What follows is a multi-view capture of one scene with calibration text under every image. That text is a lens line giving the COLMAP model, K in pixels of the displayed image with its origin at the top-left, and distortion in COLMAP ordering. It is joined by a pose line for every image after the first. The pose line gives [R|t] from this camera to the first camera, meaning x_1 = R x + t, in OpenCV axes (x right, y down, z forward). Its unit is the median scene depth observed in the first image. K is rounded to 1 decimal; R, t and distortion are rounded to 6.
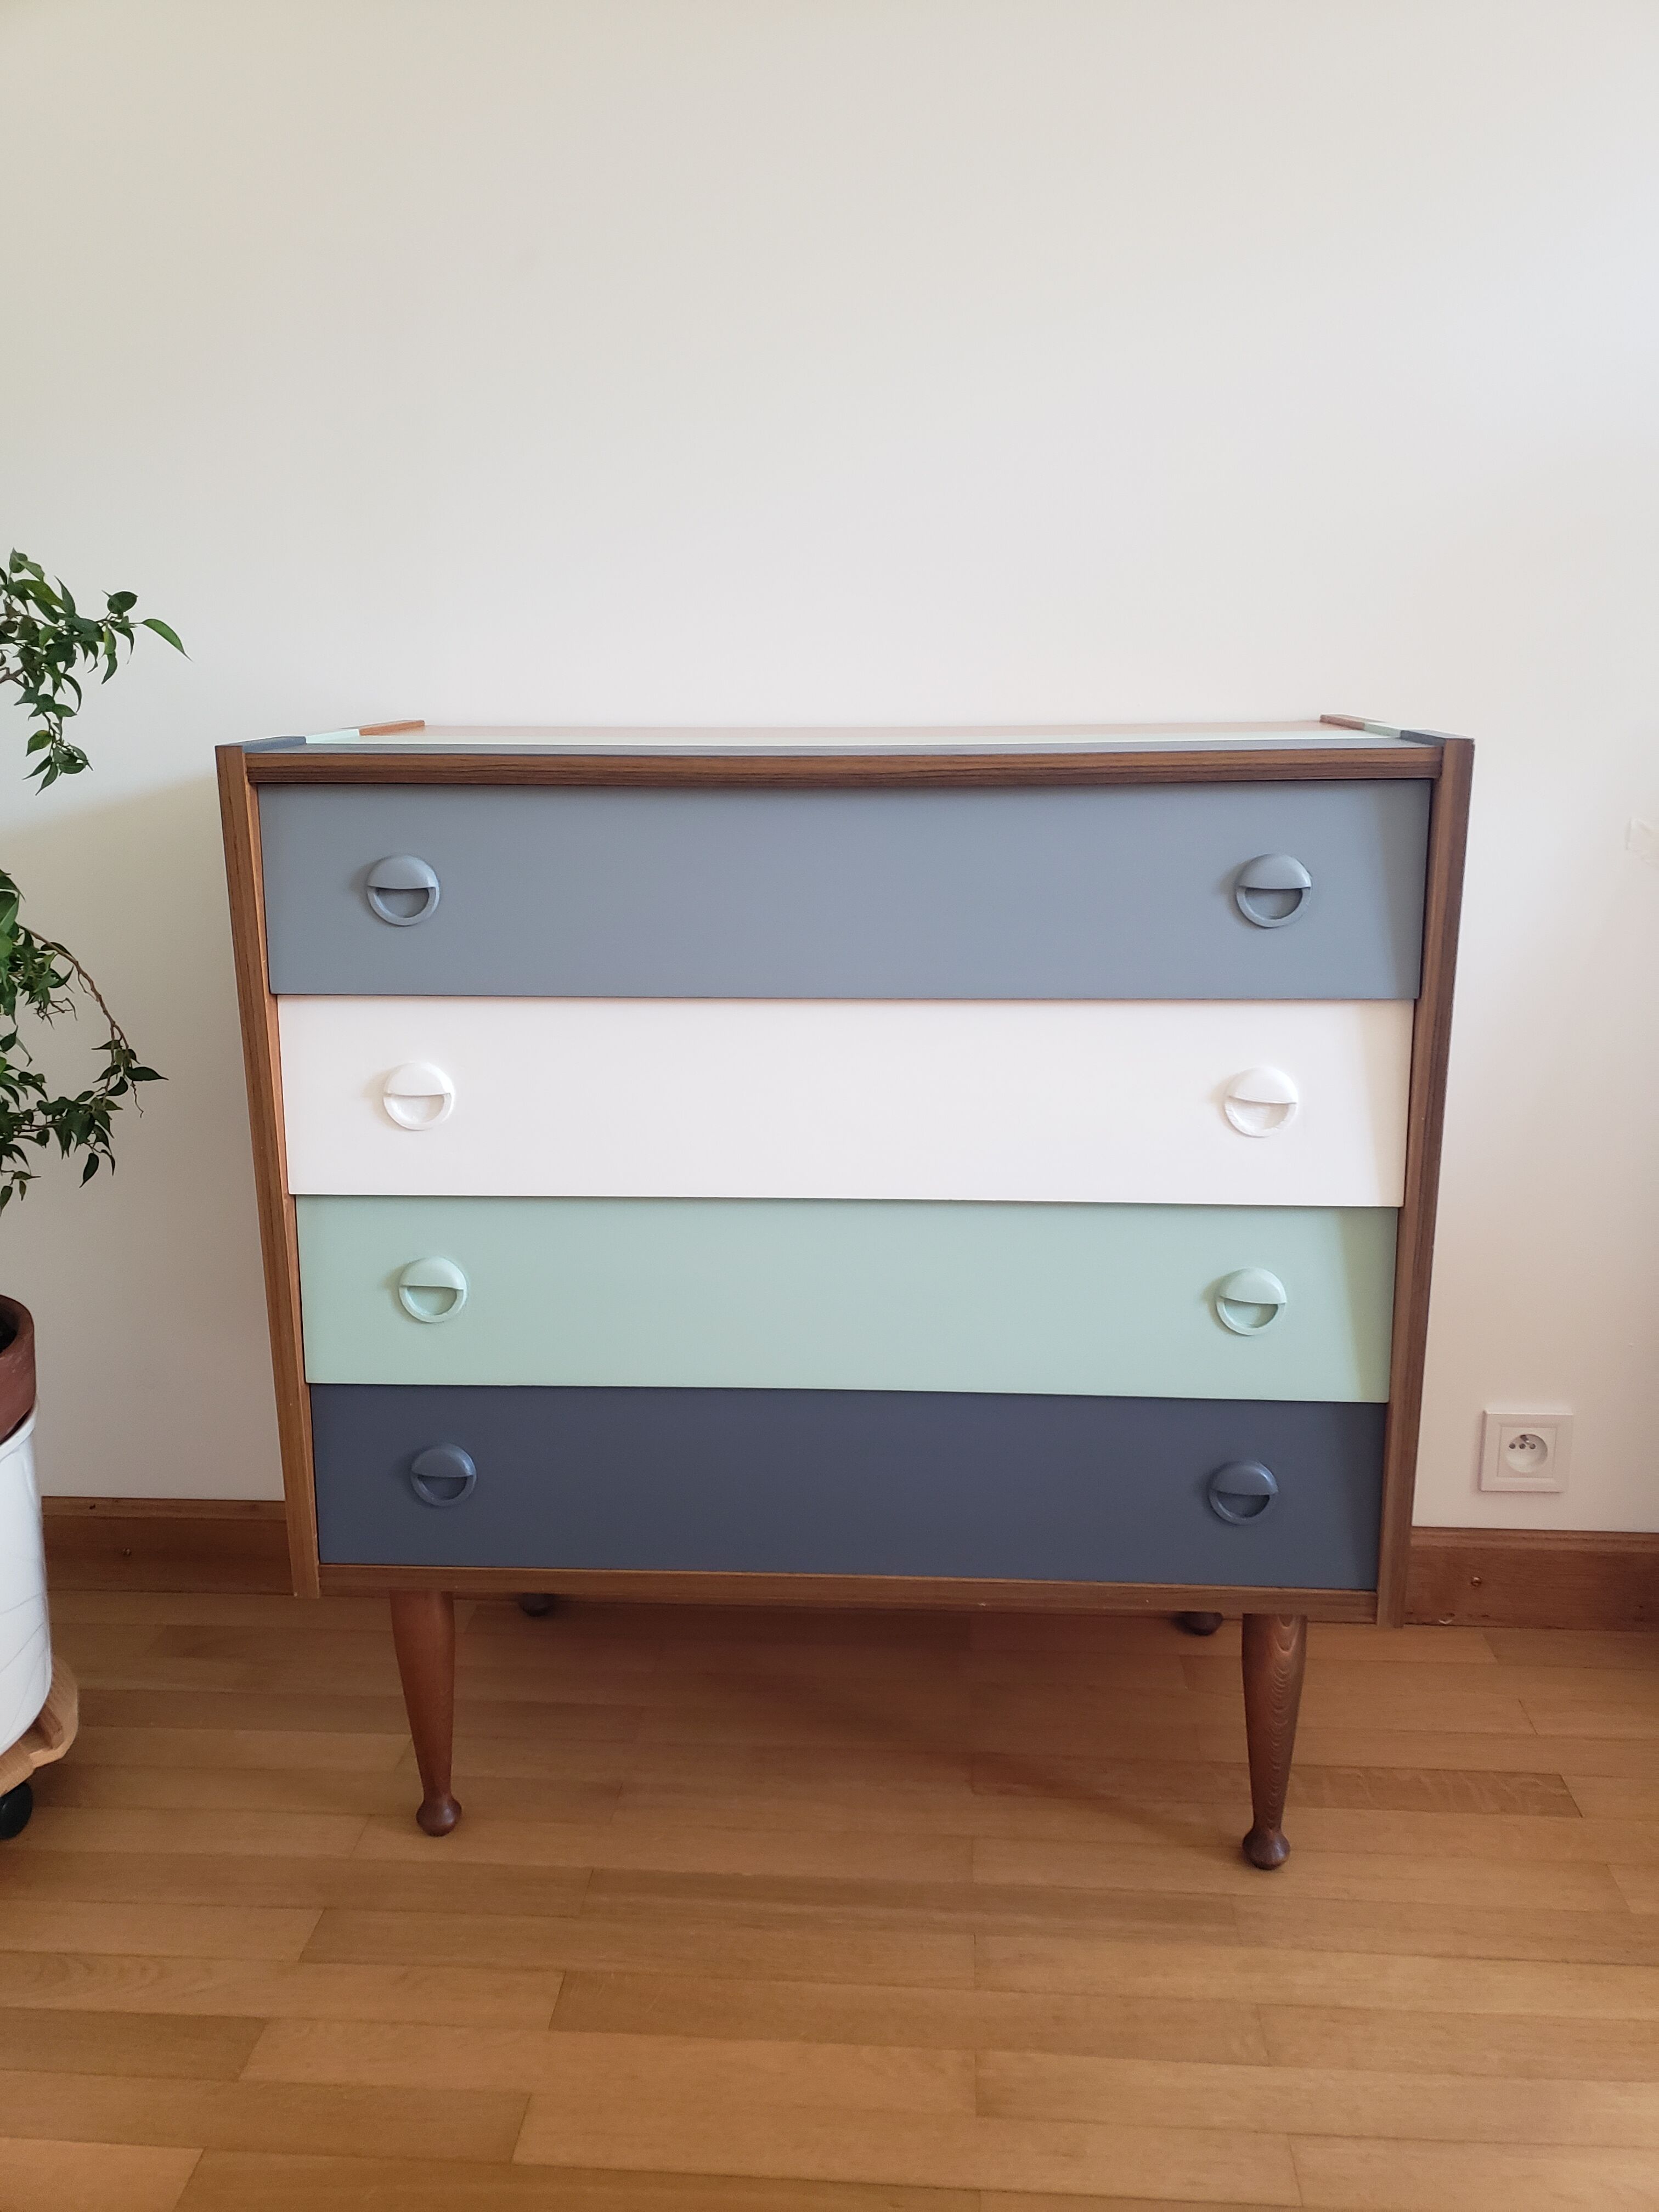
lens RADIAL K [[1746.3, 0, 849.9], [0, 1746.3, 1107.5], [0, 0, 1]] dist [0.010838, 0.012056]
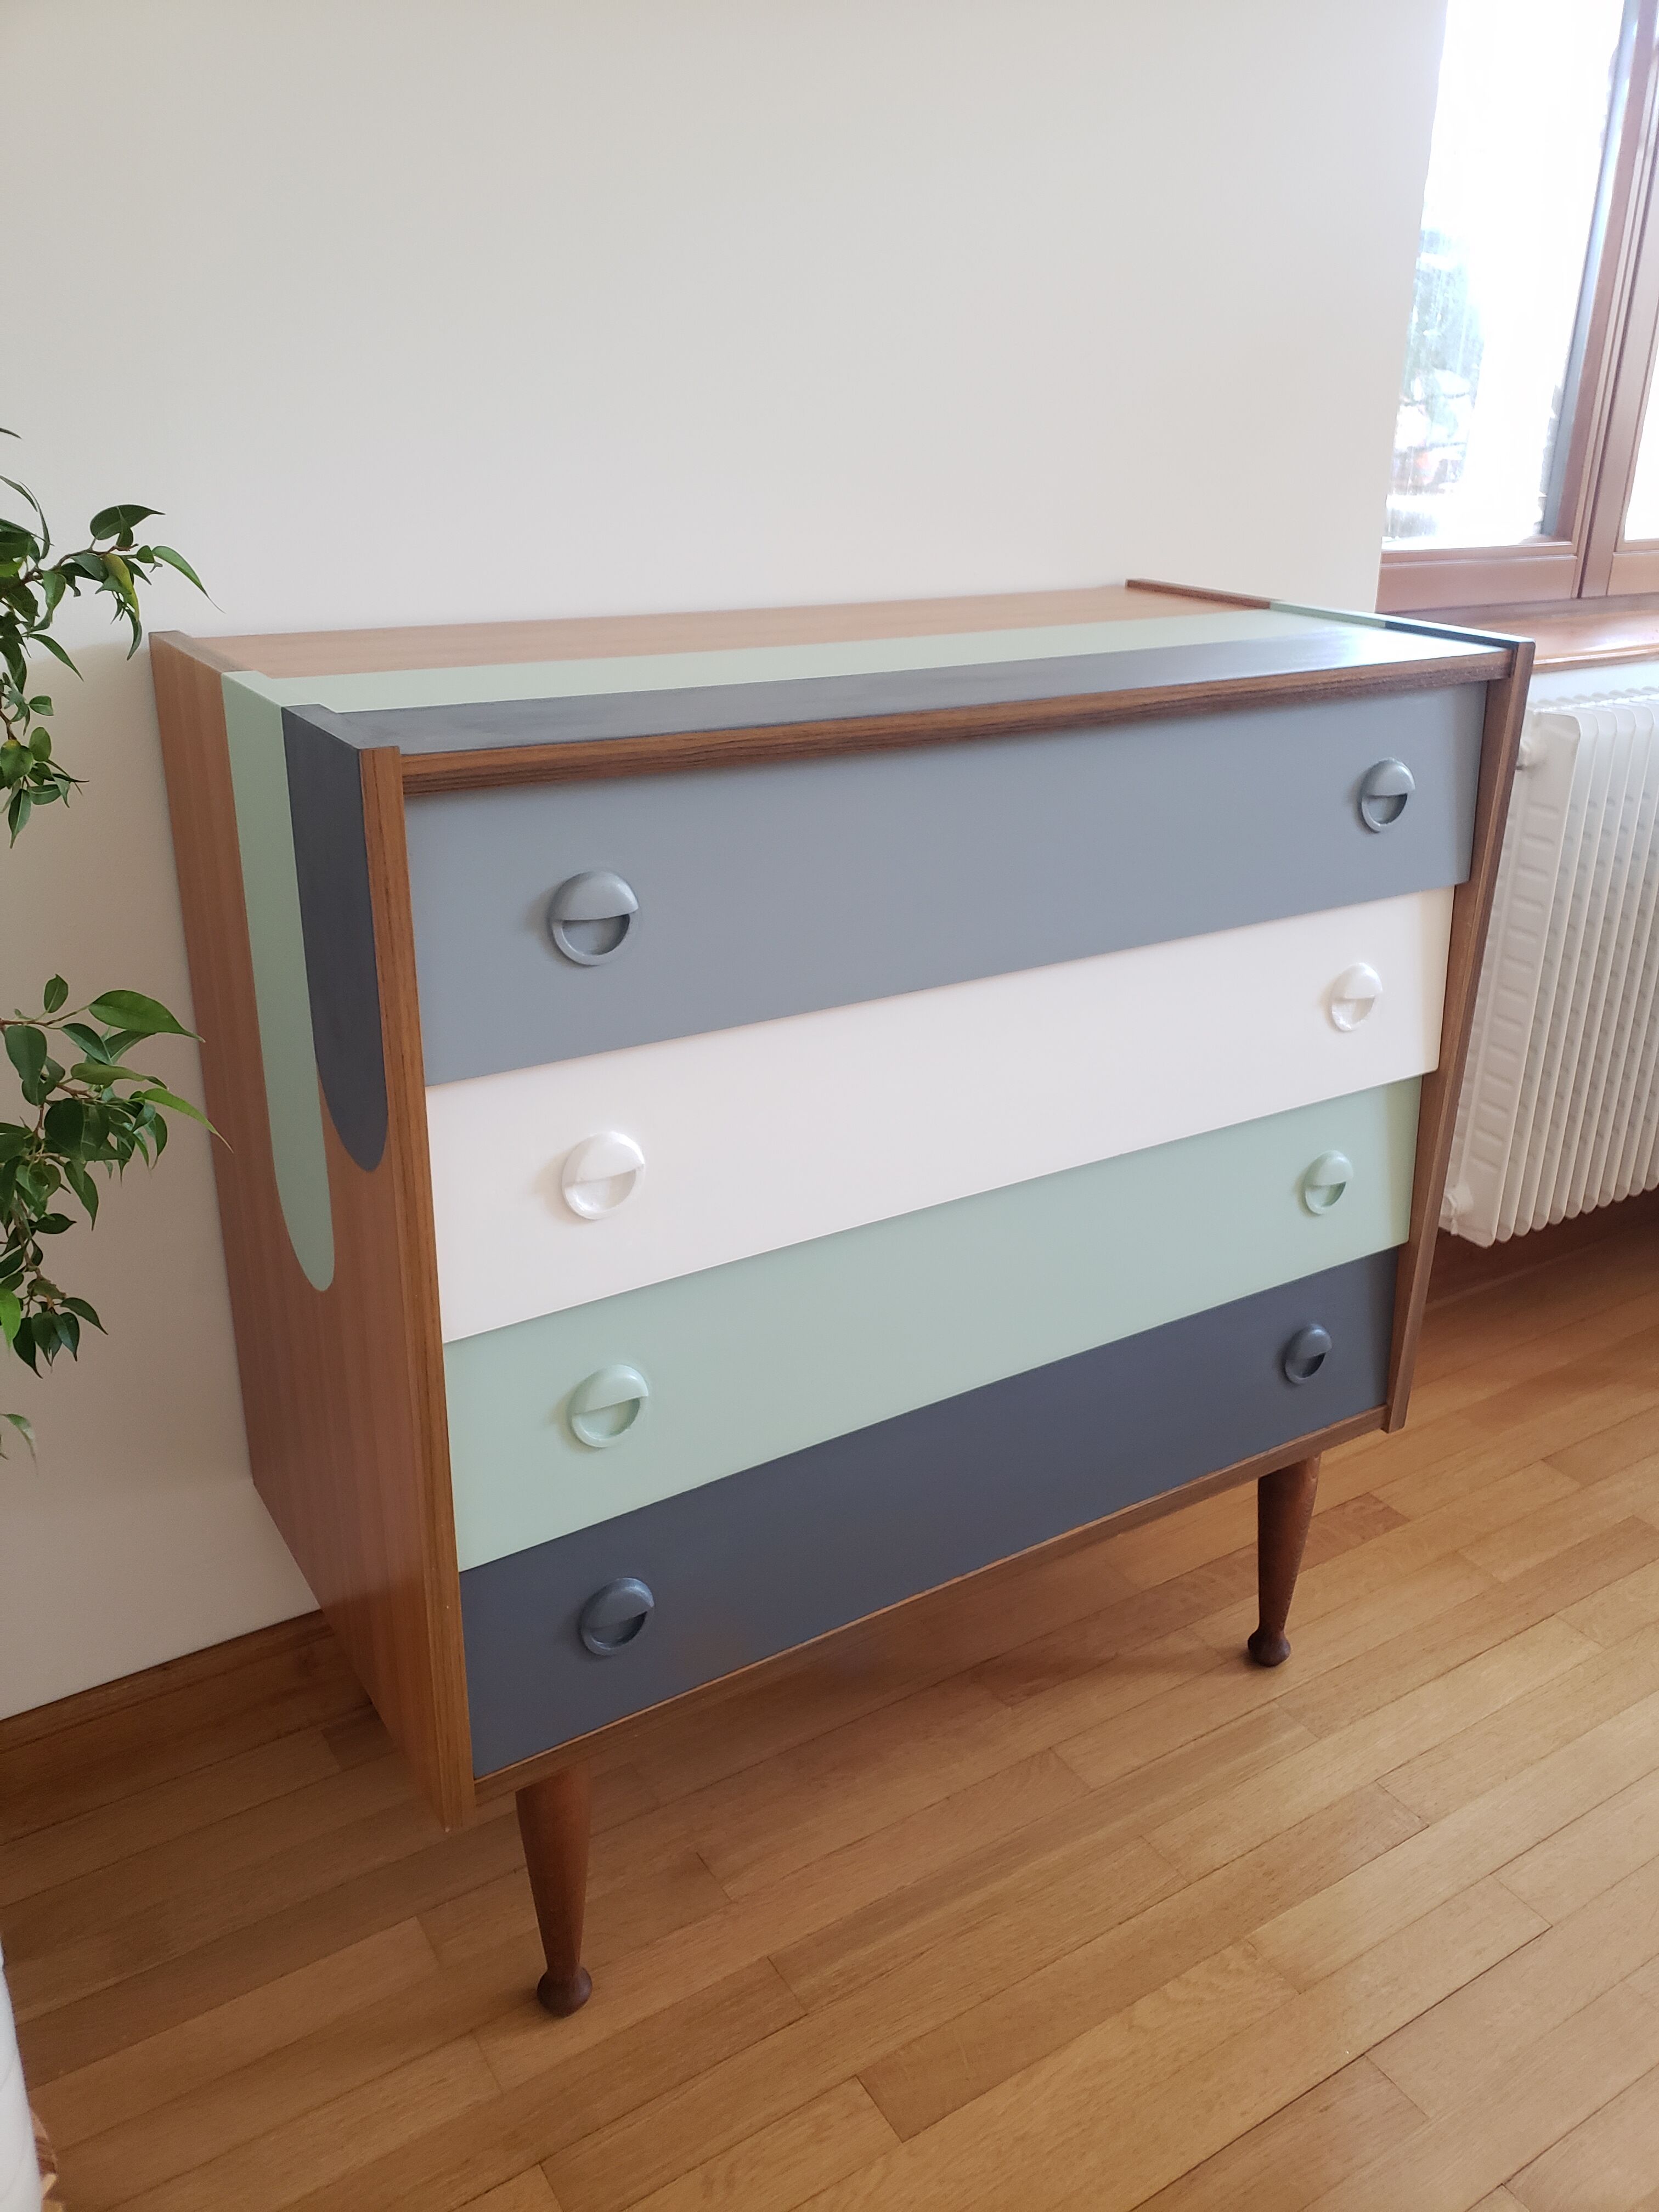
lens RADIAL K [[1746.3, 0, 861.6], [0, 1746.3, 1103.2], [0, 0, 1]] dist [0.010838, 0.012056]
pose [[0.798922, -0.207270, 0.564591, -0.562302], [0.124445, 0.975394, 0.181987, -0.157764], [-0.588419, -0.075133, 0.805058, 0.308105]]
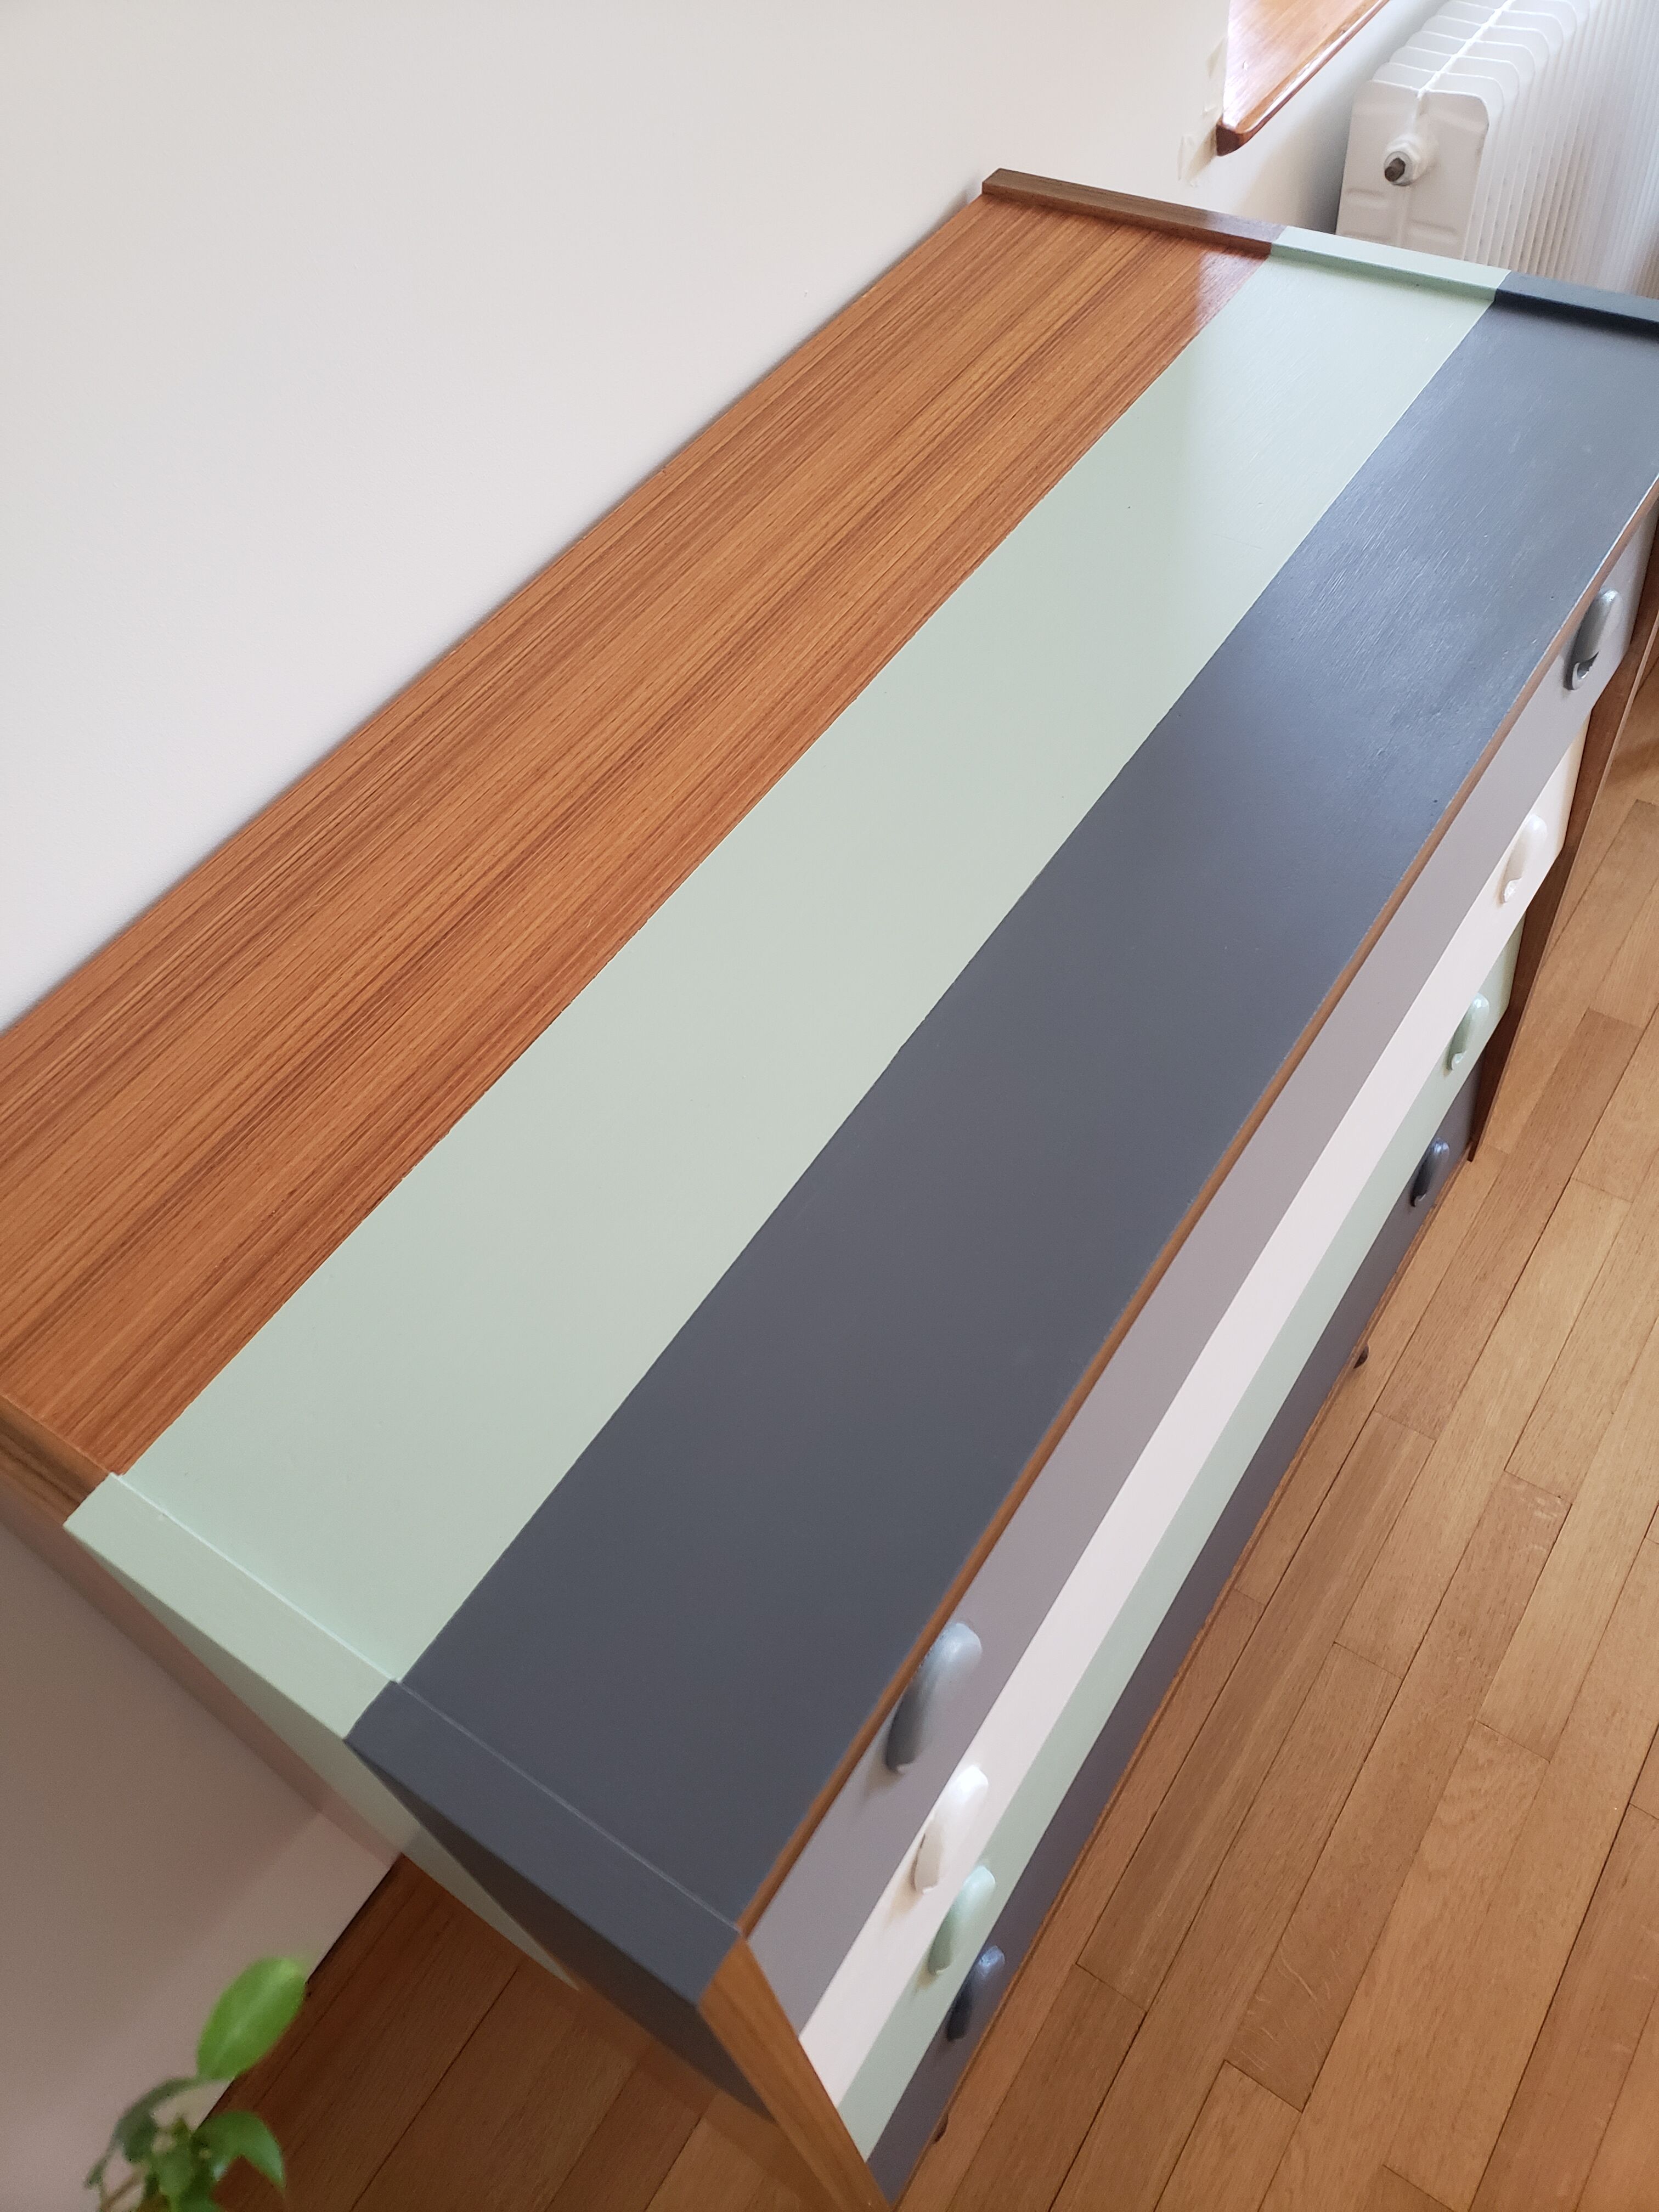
lens RADIAL K [[1746.3, 0, 842.8], [0, 1746.3, 1098.0], [0, 0, 1]] dist [0.010838, 0.012056]
pose [[0.497338, -0.706659, 0.503276, -0.364648], [0.302991, 0.685059, 0.662488, -0.510780], [-0.812927, -0.176992, 0.554818, 0.740393]]
